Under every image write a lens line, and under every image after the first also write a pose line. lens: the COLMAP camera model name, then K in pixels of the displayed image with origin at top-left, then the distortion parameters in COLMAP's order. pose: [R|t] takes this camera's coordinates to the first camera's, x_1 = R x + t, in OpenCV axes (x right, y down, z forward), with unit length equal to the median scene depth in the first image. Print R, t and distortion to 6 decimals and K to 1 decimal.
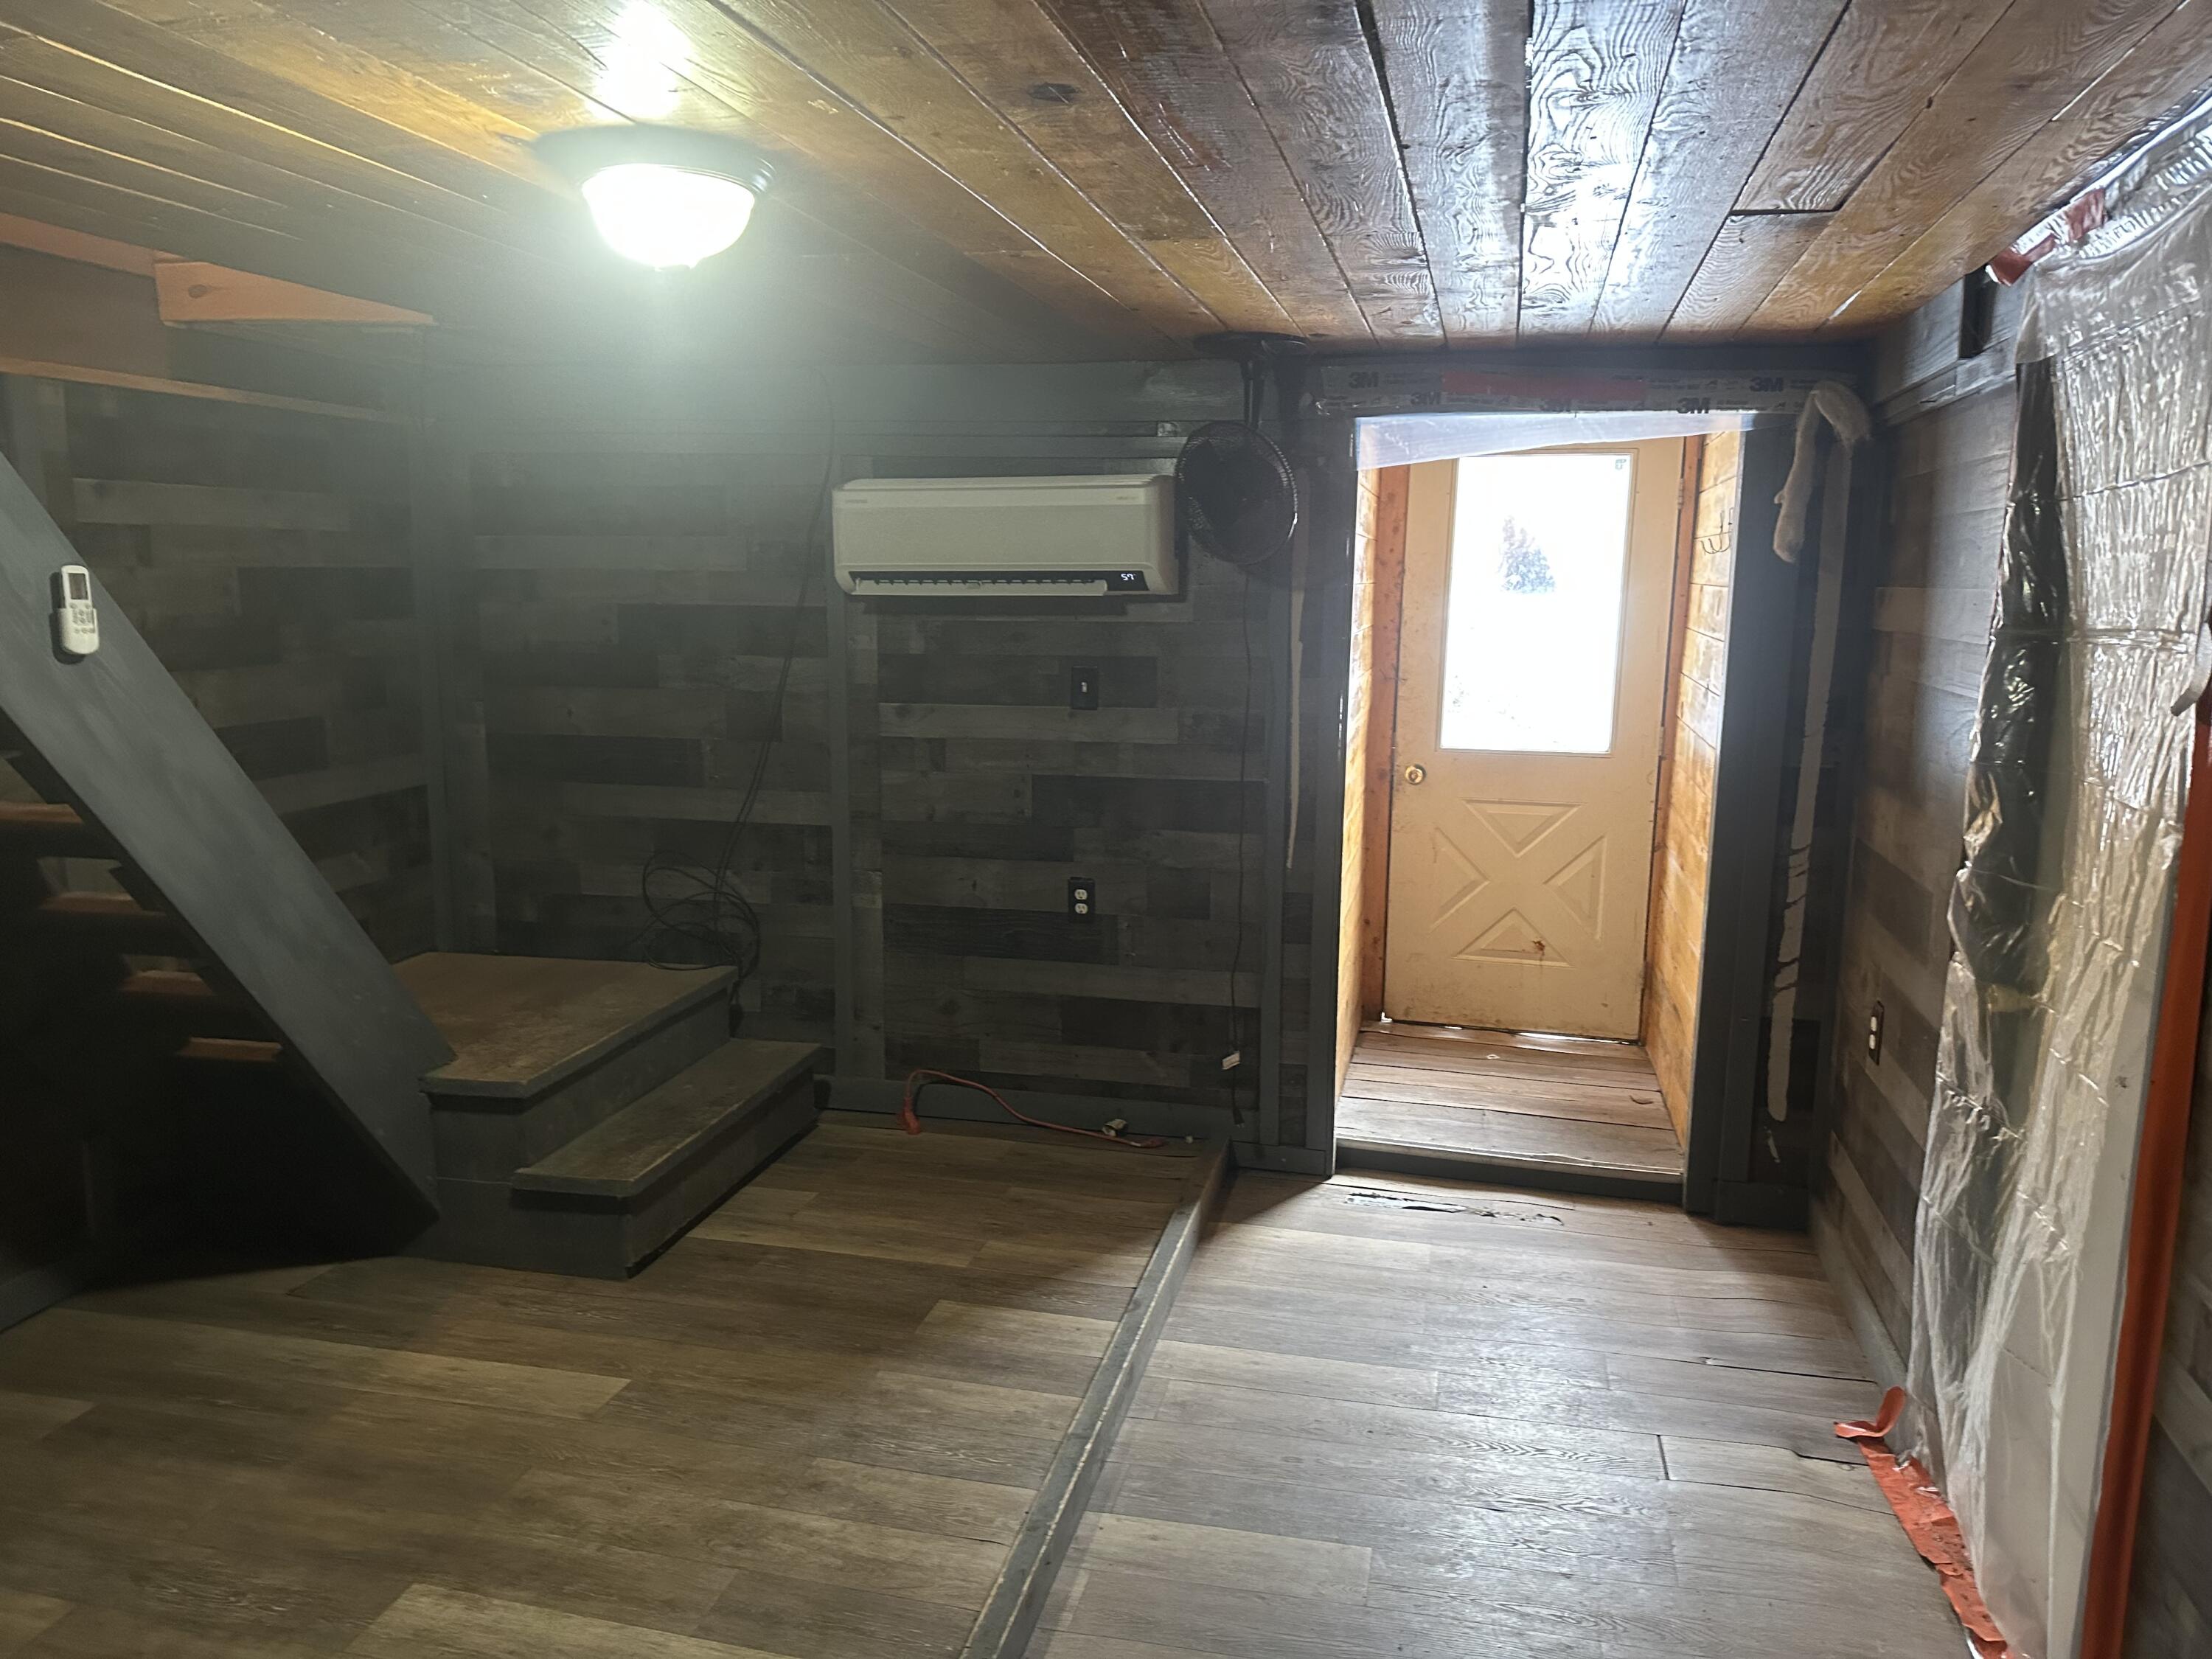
lens RADIAL K [[1501.3, 0, 1106.0], [0, 1501.3, 829.5], [0, 0, 1]] dist [0.179613, -0.311156]
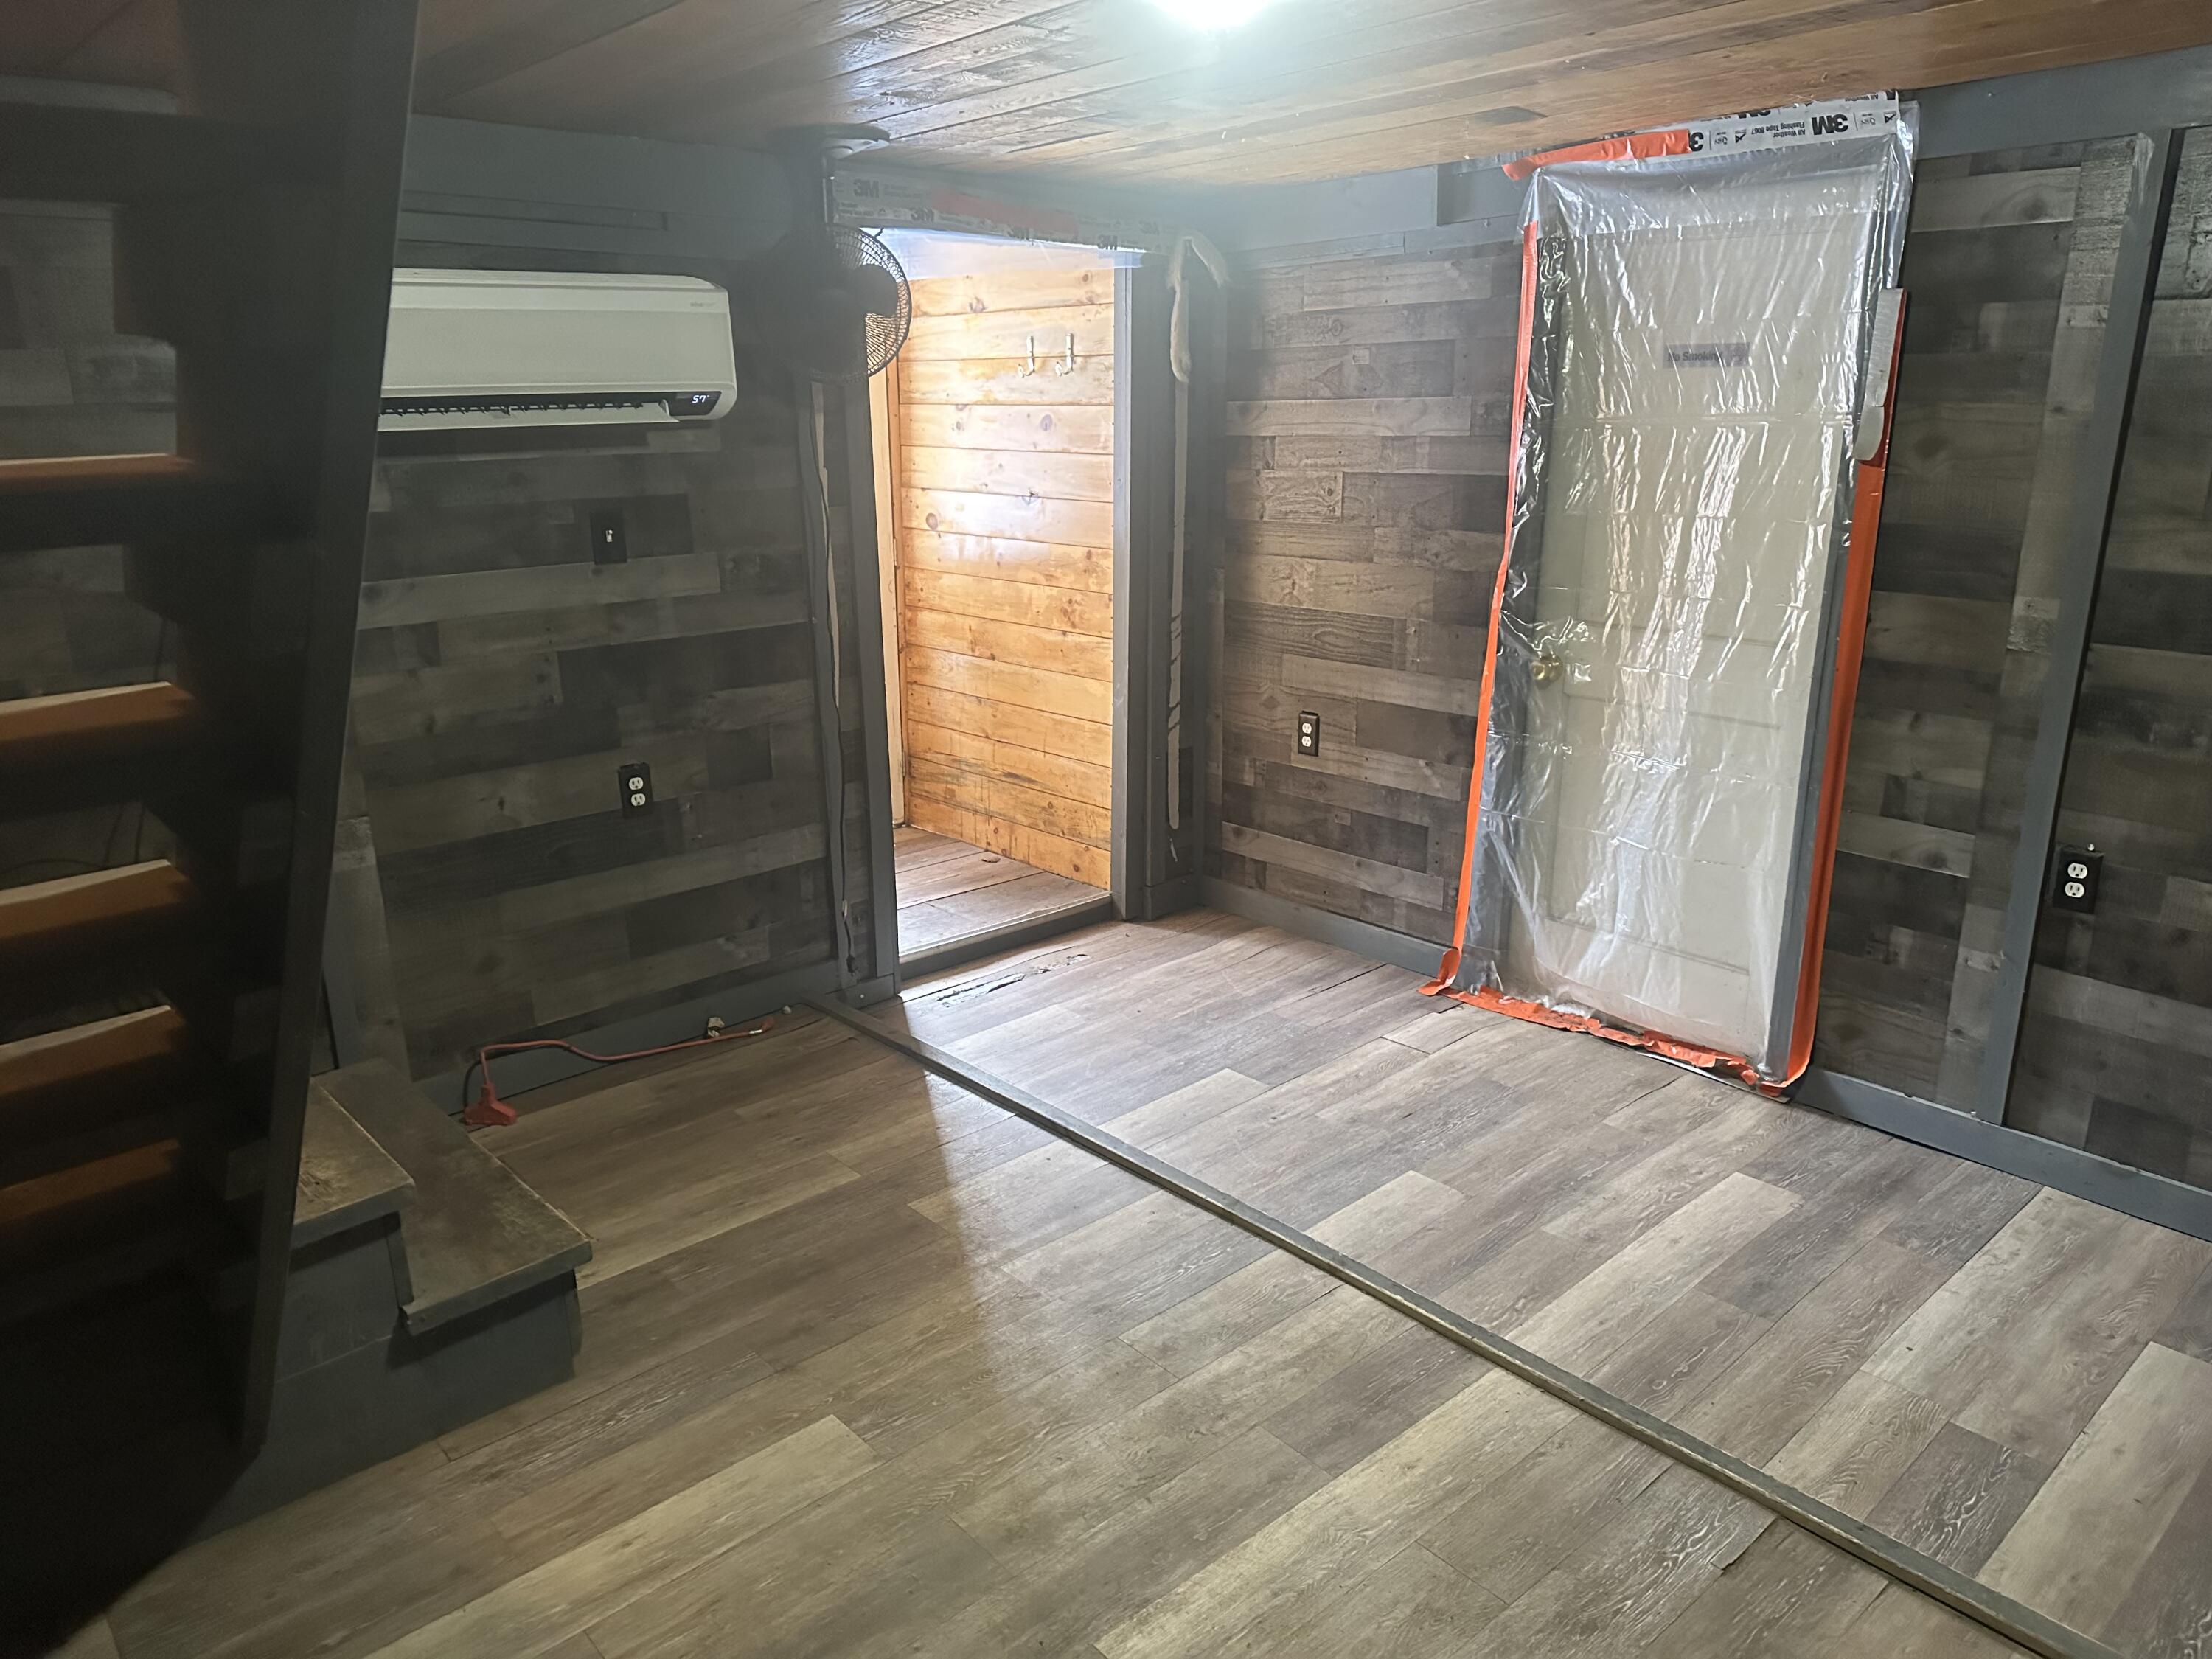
lens RADIAL K [[1501.3, 0, 1106.0], [0, 1501.3, 829.5], [0, 0, 1]] dist [0.179613, -0.311156]
pose [[0.571733, -0.240173, 0.784499, -0.568608], [0.152405, 0.970641, 0.186089, -0.053605], [-0.806160, 0.013168, 0.591551, 0.283097]]
